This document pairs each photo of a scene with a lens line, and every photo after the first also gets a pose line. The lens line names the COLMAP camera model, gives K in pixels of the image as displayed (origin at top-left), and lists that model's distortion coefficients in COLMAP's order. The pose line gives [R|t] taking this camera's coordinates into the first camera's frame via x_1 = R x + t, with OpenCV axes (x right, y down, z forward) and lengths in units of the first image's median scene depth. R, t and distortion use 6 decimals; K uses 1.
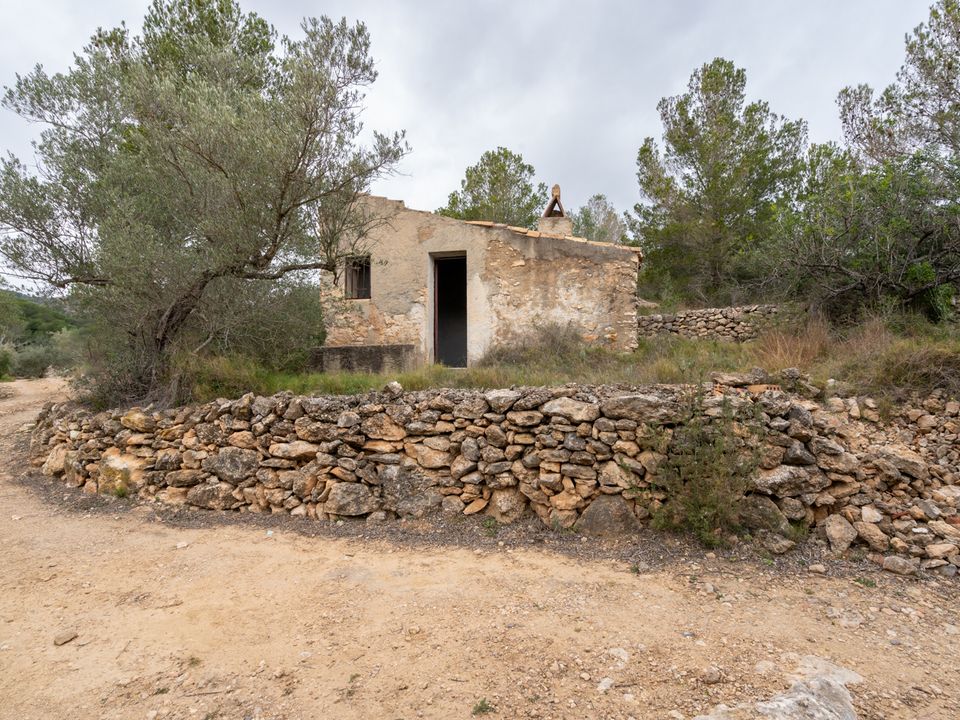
lens RADIAL K [[467.3, 0, 462.9], [0, 467.3, 359.7], [0, 0, 1]] dist [-0.009845, 0.006523]
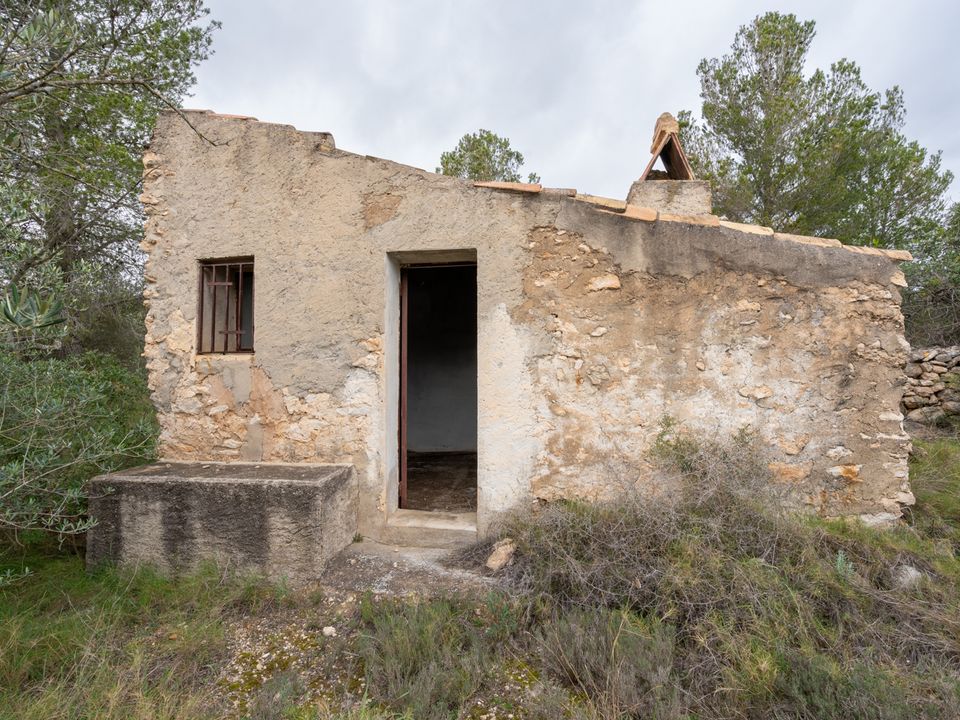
lens RADIAL K [[467.3, 0, 462.9], [0, 467.3, 359.7], [0, 0, 1]] dist [-0.009845, 0.006523]
pose [[0.997606, 0.006838, 0.068810, -0.035240], [-0.006465, 0.999963, -0.005640, -0.137773], [-0.068846, 0.005182, 0.997614, 0.607858]]
